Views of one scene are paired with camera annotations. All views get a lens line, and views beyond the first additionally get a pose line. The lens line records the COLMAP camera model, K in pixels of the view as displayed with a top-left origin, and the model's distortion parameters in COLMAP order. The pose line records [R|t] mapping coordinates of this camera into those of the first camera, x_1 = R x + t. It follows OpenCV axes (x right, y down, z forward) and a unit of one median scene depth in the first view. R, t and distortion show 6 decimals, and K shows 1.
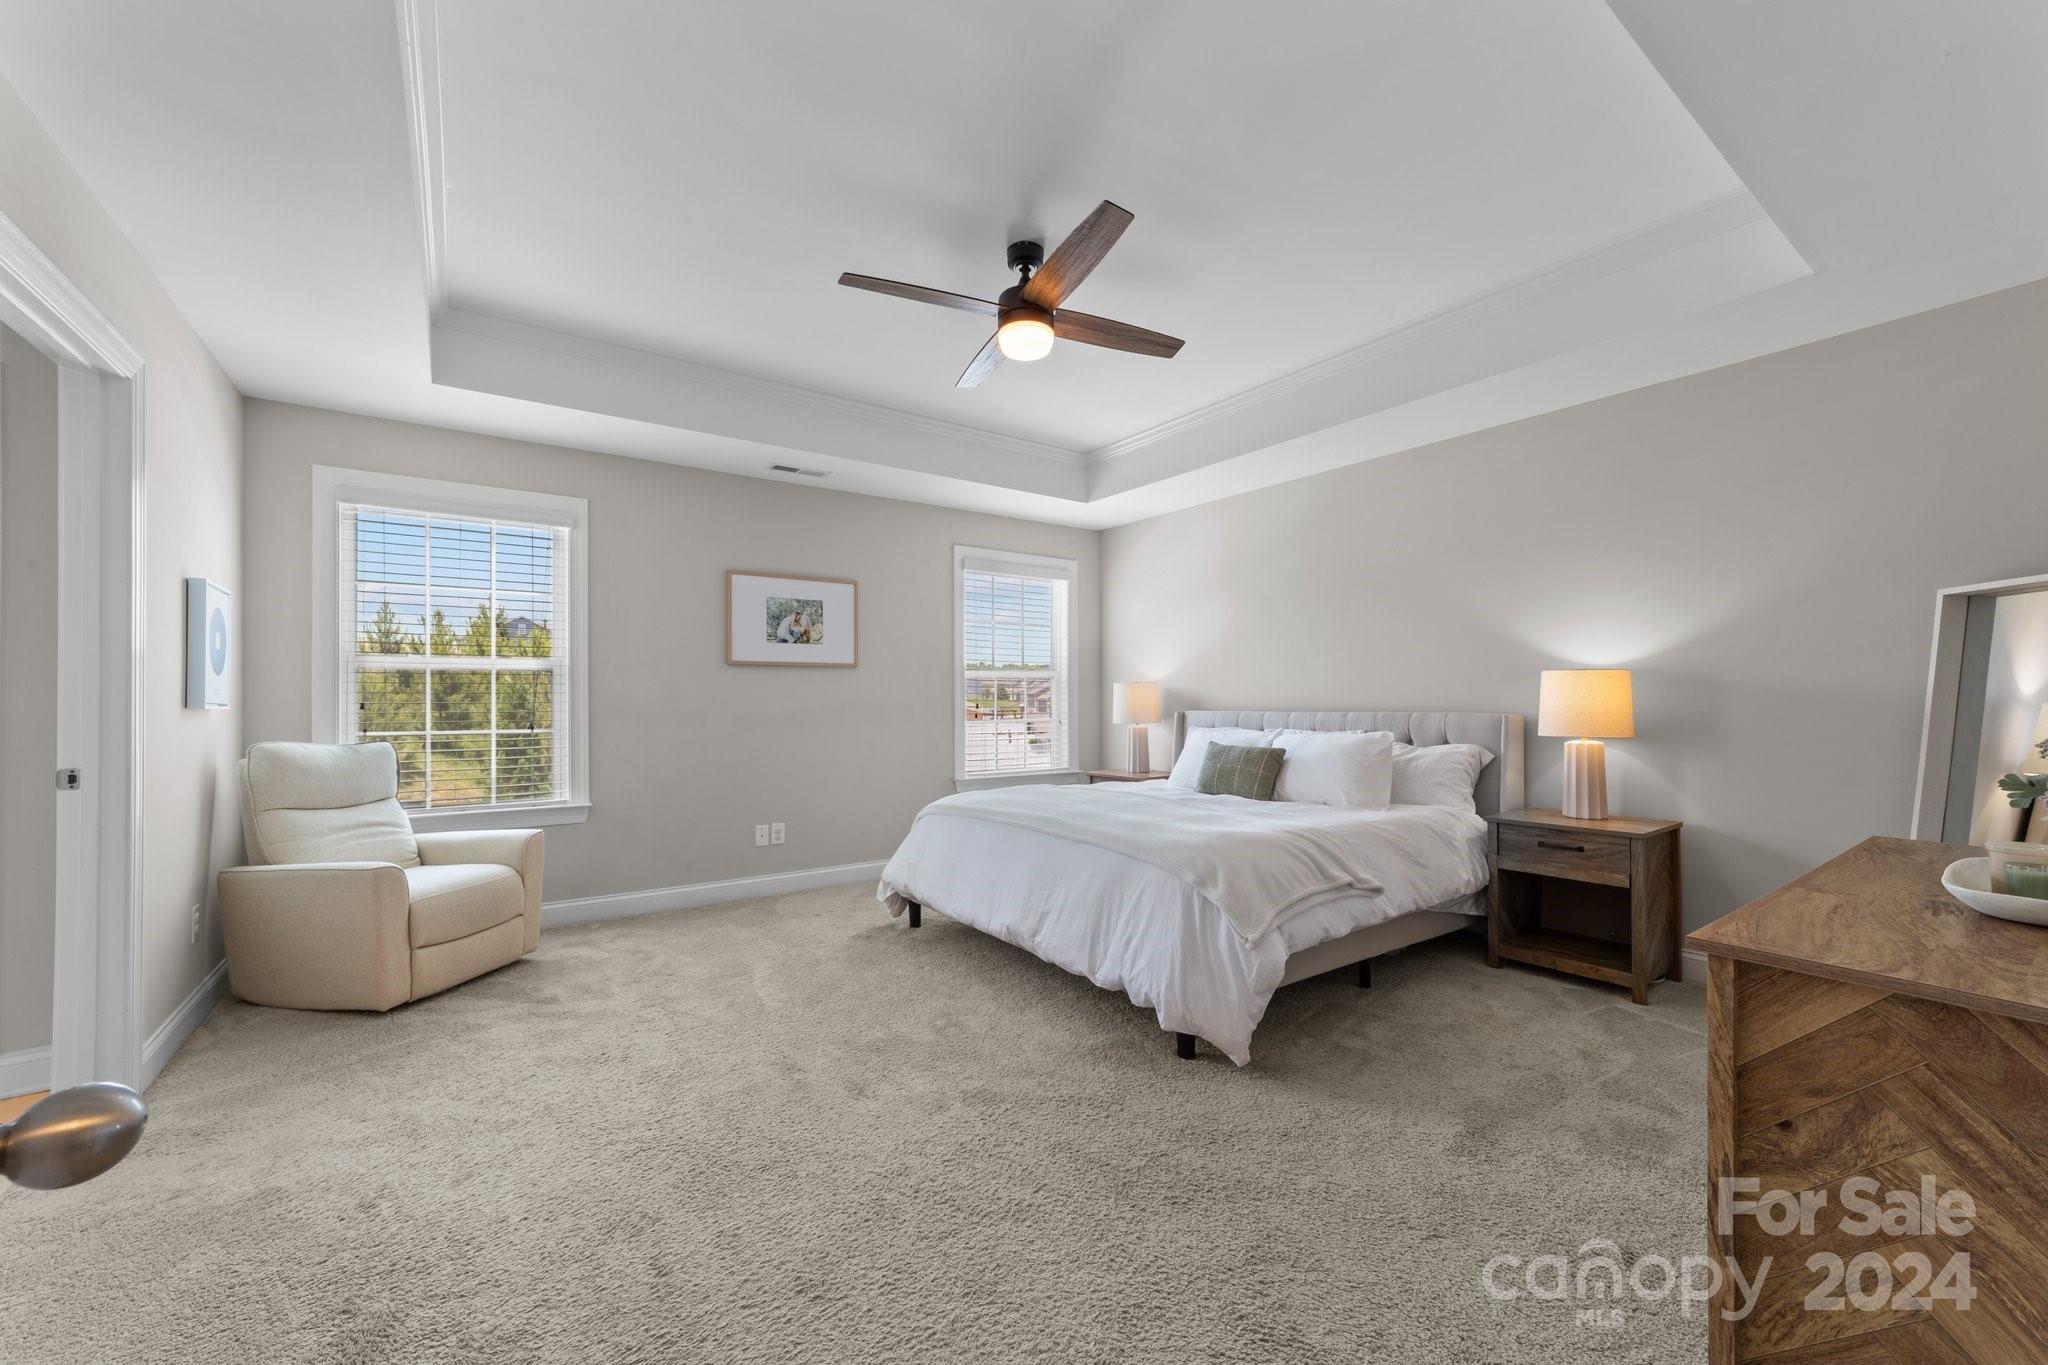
lens RADIAL K [[777.1, 0, 1032.8], [0, 777.1, 699.9], [0, 0, 1]] dist [-0.001932, 0.000066]
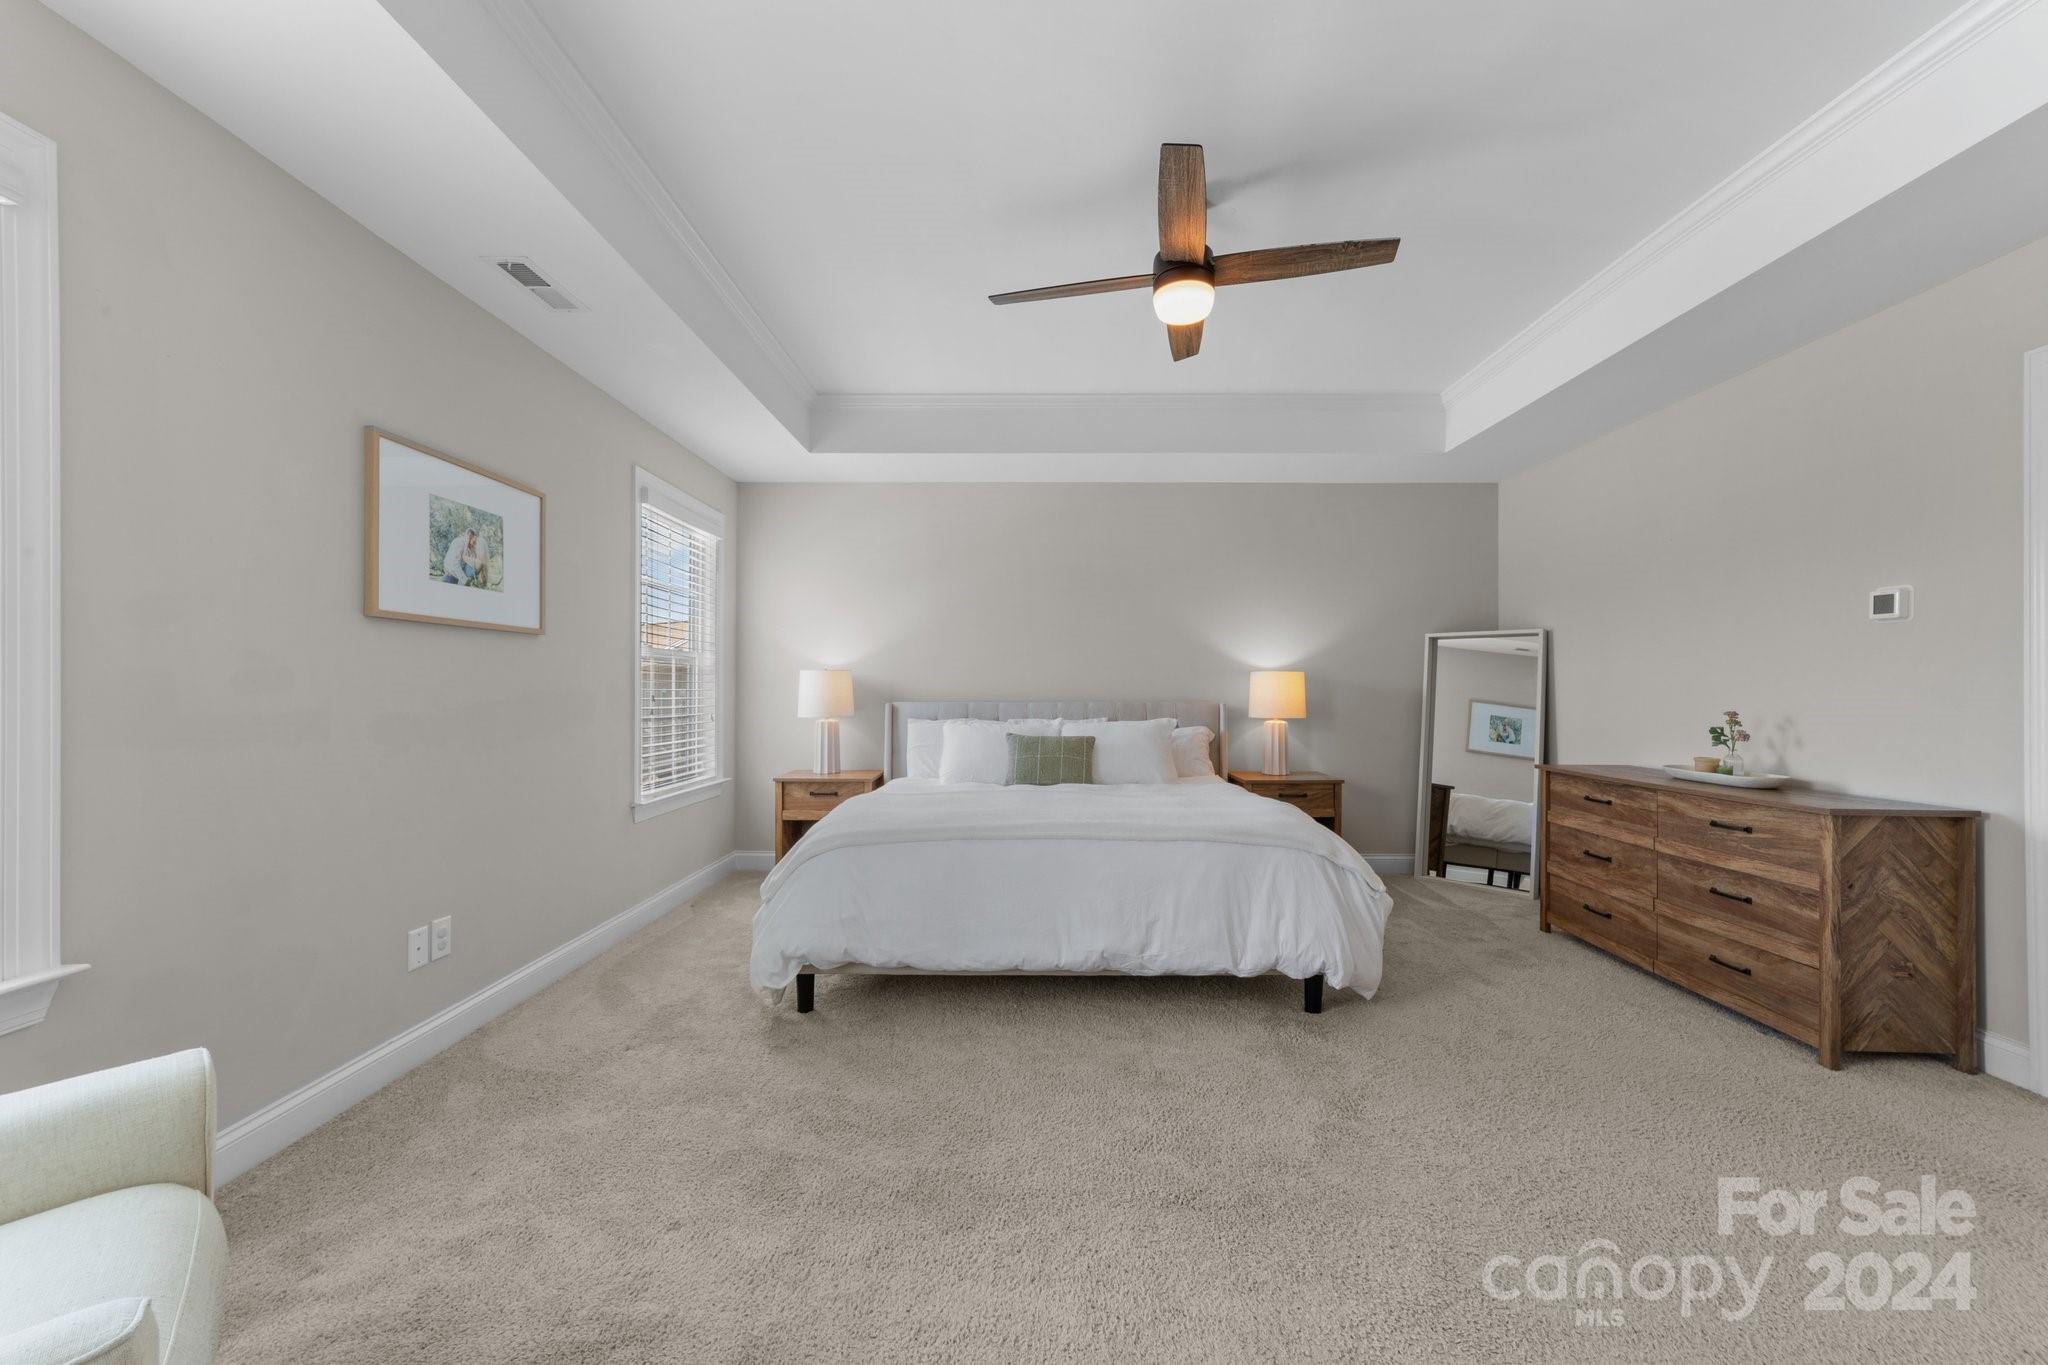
lens RADIAL K [[787.9, 0, 1024.0], [0, 787.9, 682.5], [0, 0, 1]] dist [-0.002961, -0.000176]
pose [[0.604207, 0.010839, 0.796754, -0.597814], [-0.004726, 0.999939, -0.010019, -0.000555], [-0.796814, 0.002288, 0.604221, 0.403661]]
